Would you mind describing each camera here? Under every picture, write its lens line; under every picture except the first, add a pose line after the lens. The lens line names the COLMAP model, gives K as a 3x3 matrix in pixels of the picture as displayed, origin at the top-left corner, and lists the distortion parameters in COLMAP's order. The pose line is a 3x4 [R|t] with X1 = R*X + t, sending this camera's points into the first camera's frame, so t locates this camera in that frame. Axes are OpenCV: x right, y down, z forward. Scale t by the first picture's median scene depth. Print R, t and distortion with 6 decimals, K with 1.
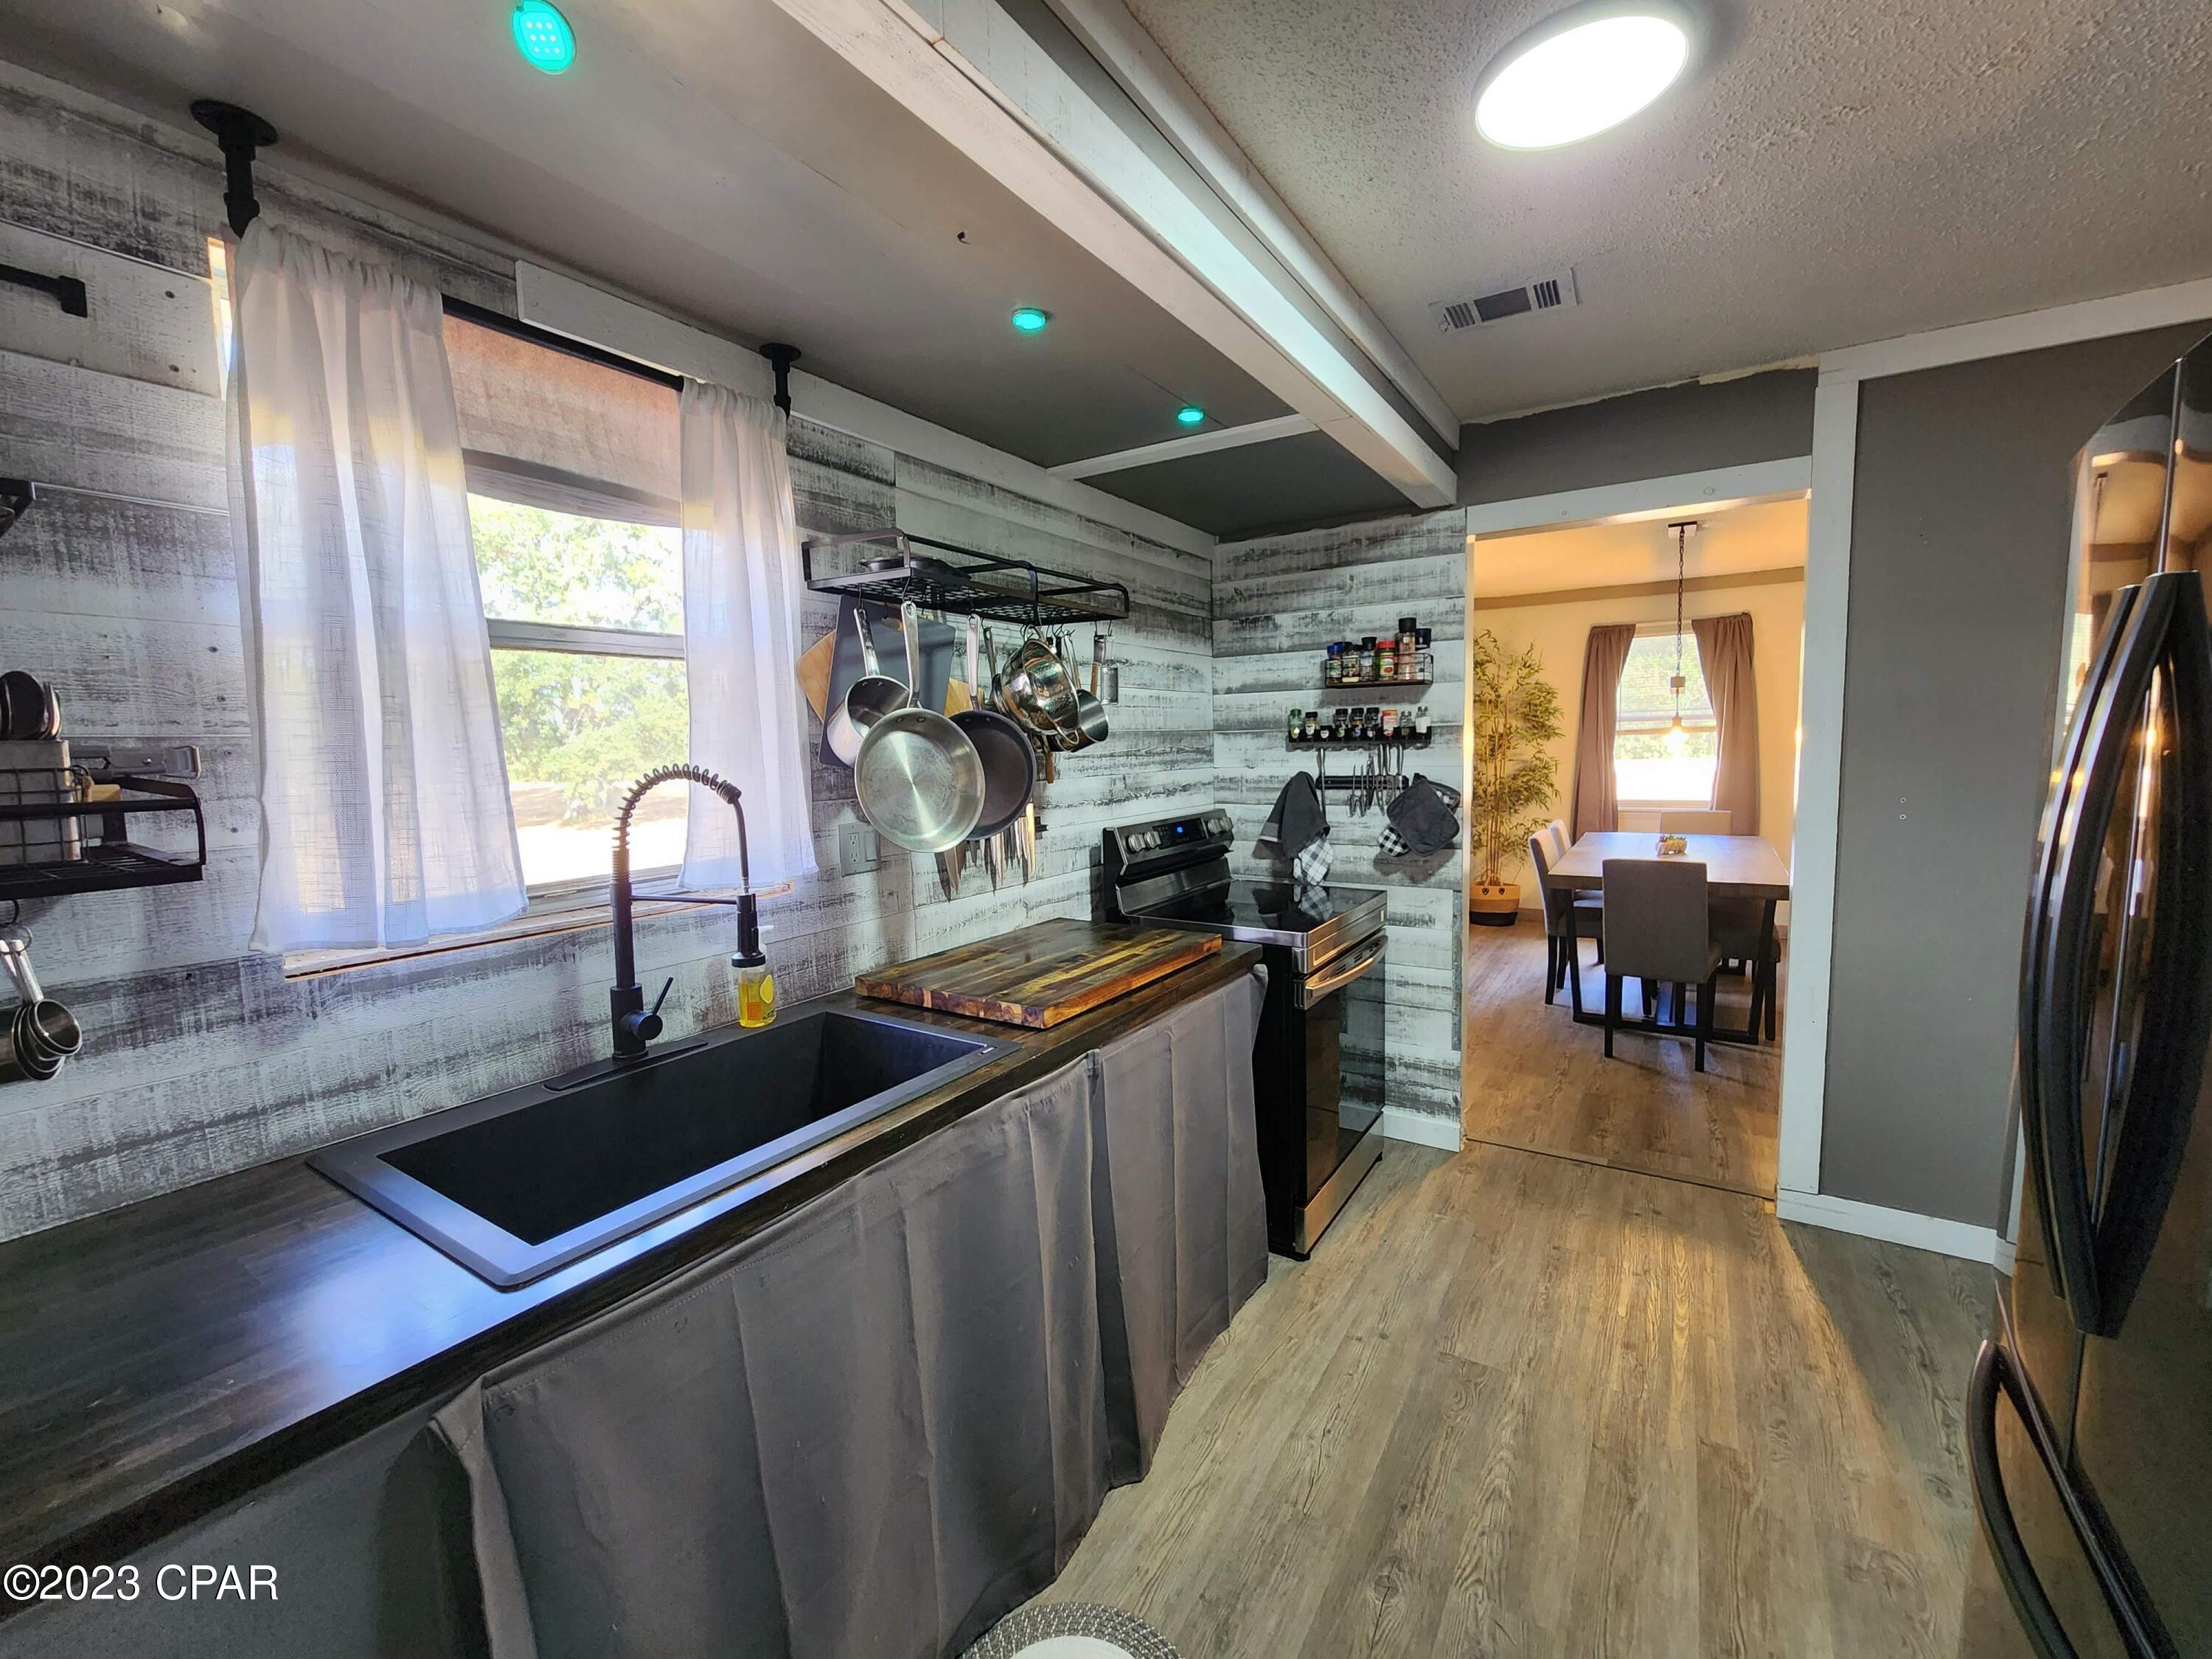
lens RADIAL K [[908.4, 0, 1107.3], [0, 908.4, 833.5], [0, 0, 1]] dist [0.000687, -0.001984]
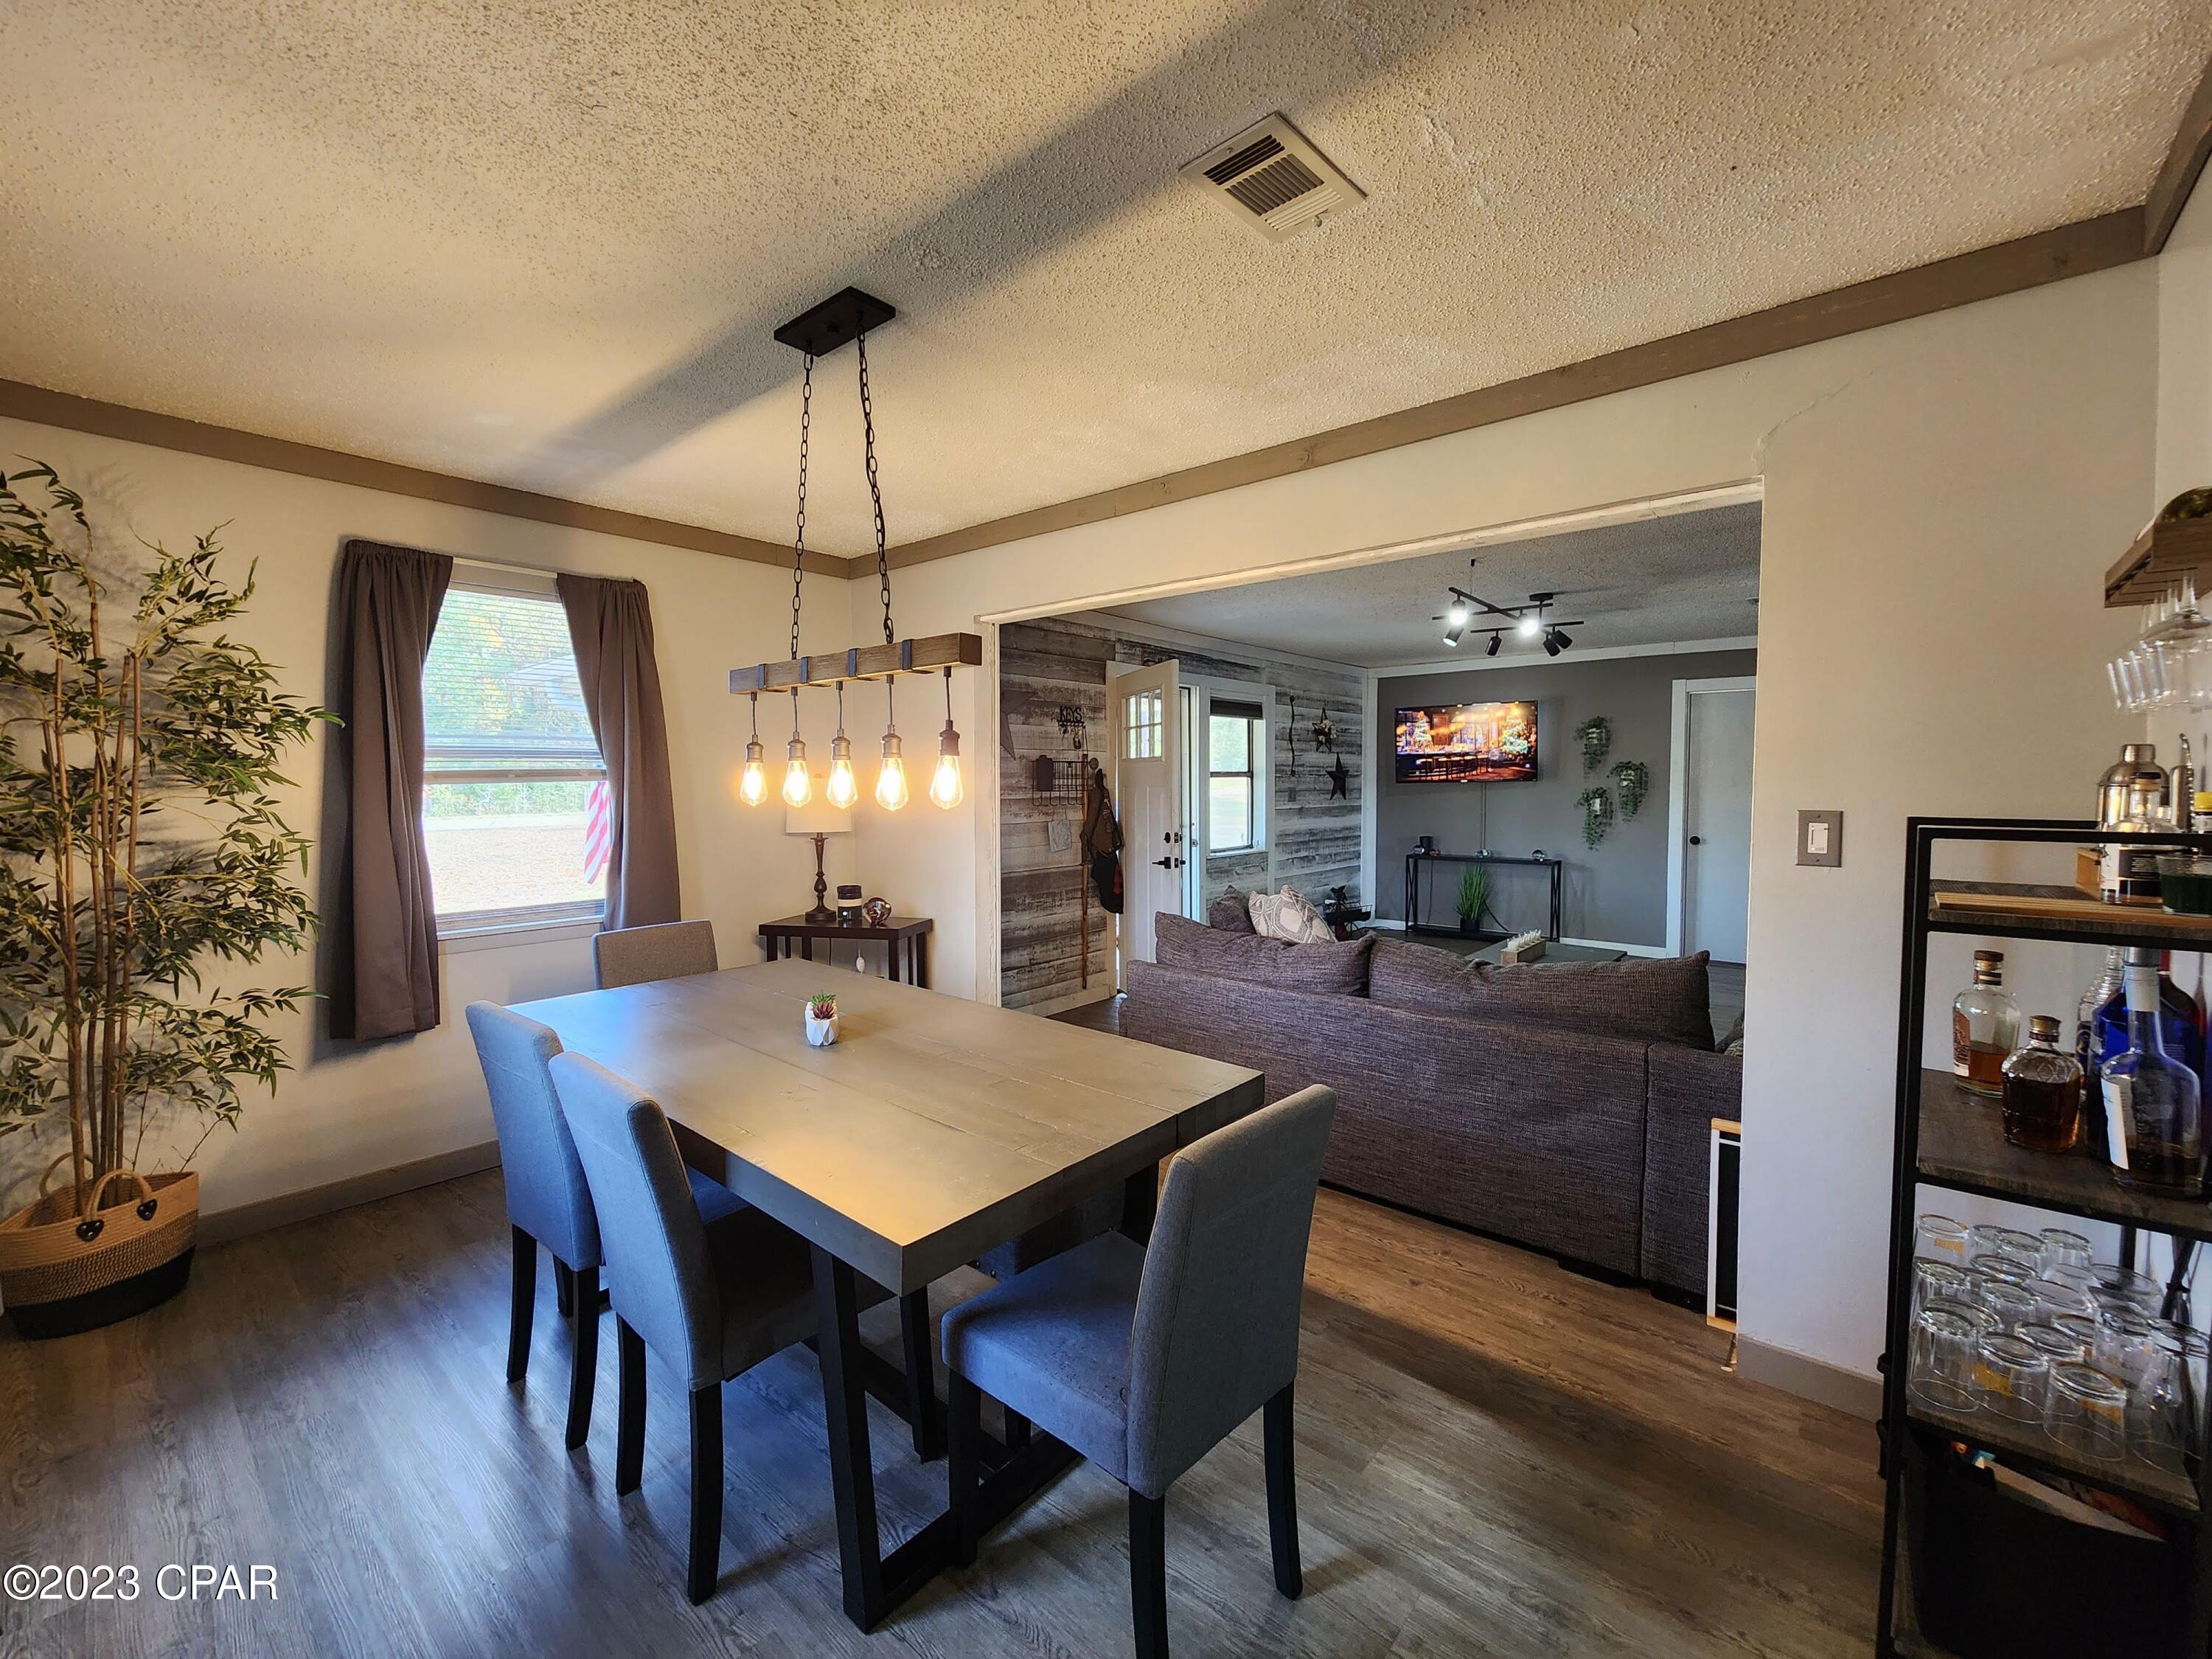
lens RADIAL K [[908.4, 0, 1102.0], [0, 908.4, 822.9], [0, 0, 1]] dist [0.000687, -0.001984]
pose [[0.157590, -0.015681, 0.987380, 0.149343], [0.094885, 0.995488, 0.000666, -0.055284], [-0.982936, 0.093583, 0.158367, 0.583722]]
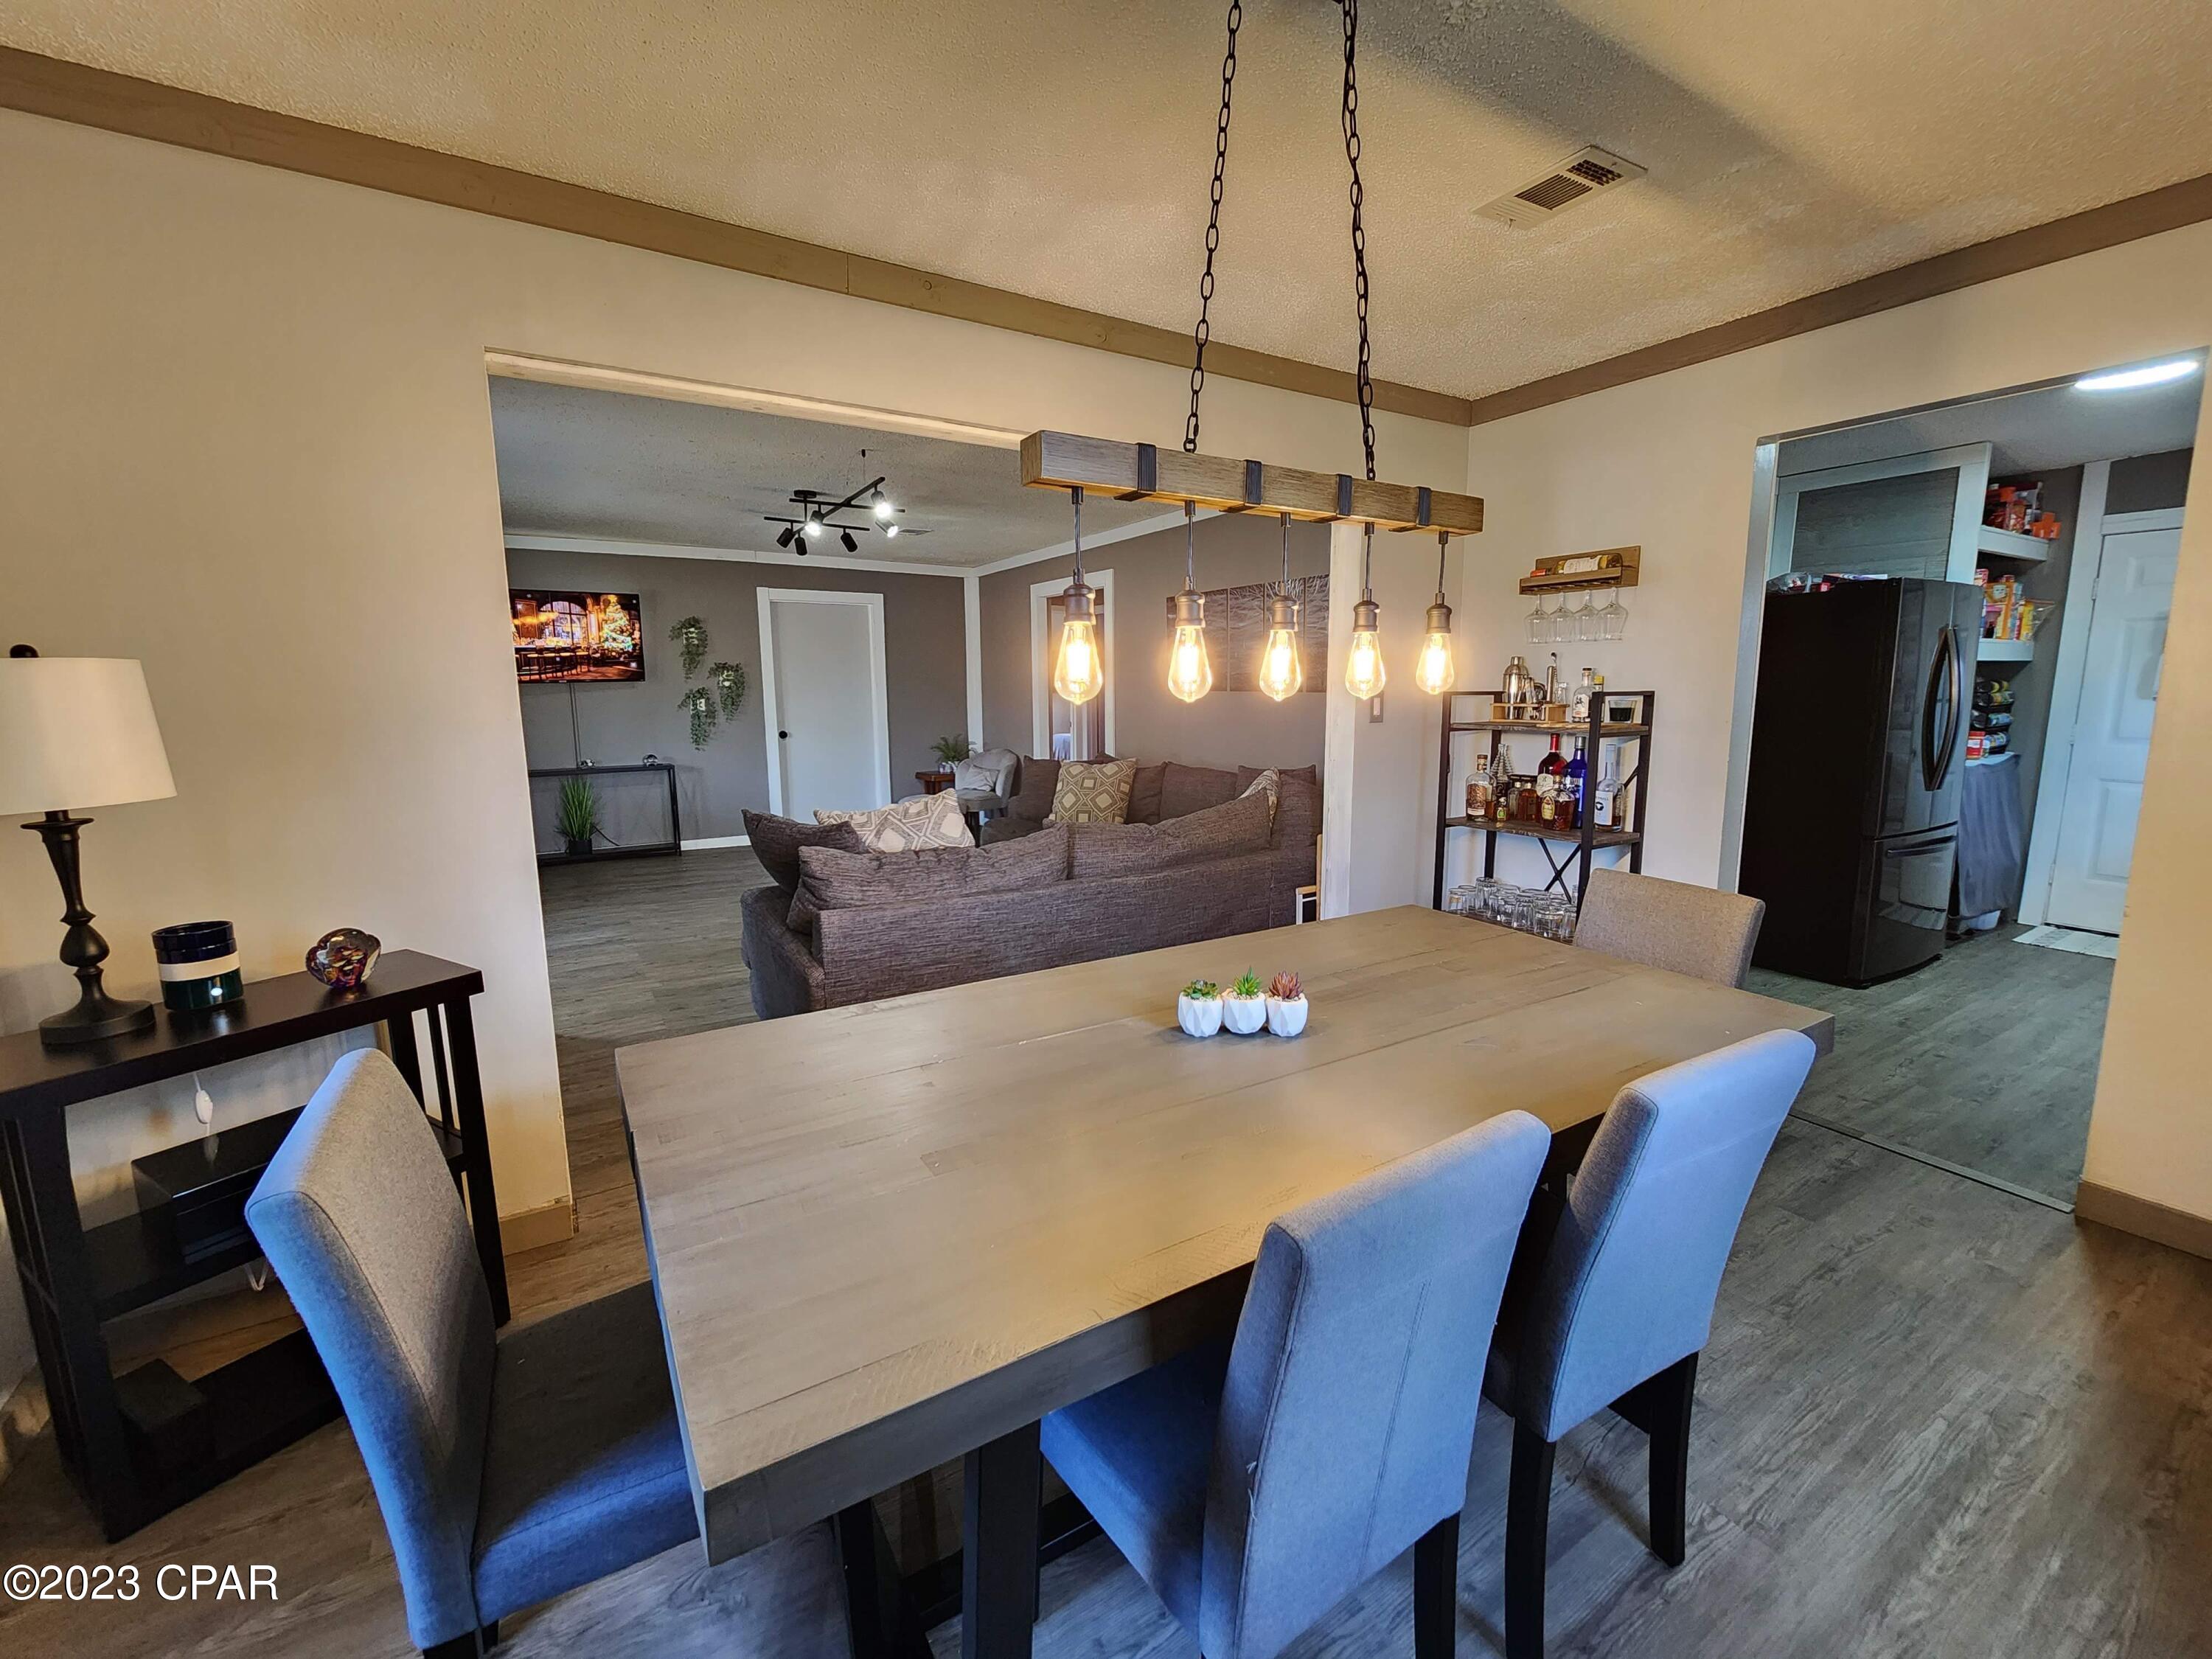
lens RADIAL K [[908.4, 0, 1100.5], [0, 908.4, 818.2], [0, 0, 1]] dist [0.000687, -0.001984]
pose [[-0.892476, -0.032297, 0.449936, 0.538118], [0.075915, 0.972454, 0.220387, -0.116528], [-0.444660, 0.230847, -0.865440, 1.168529]]
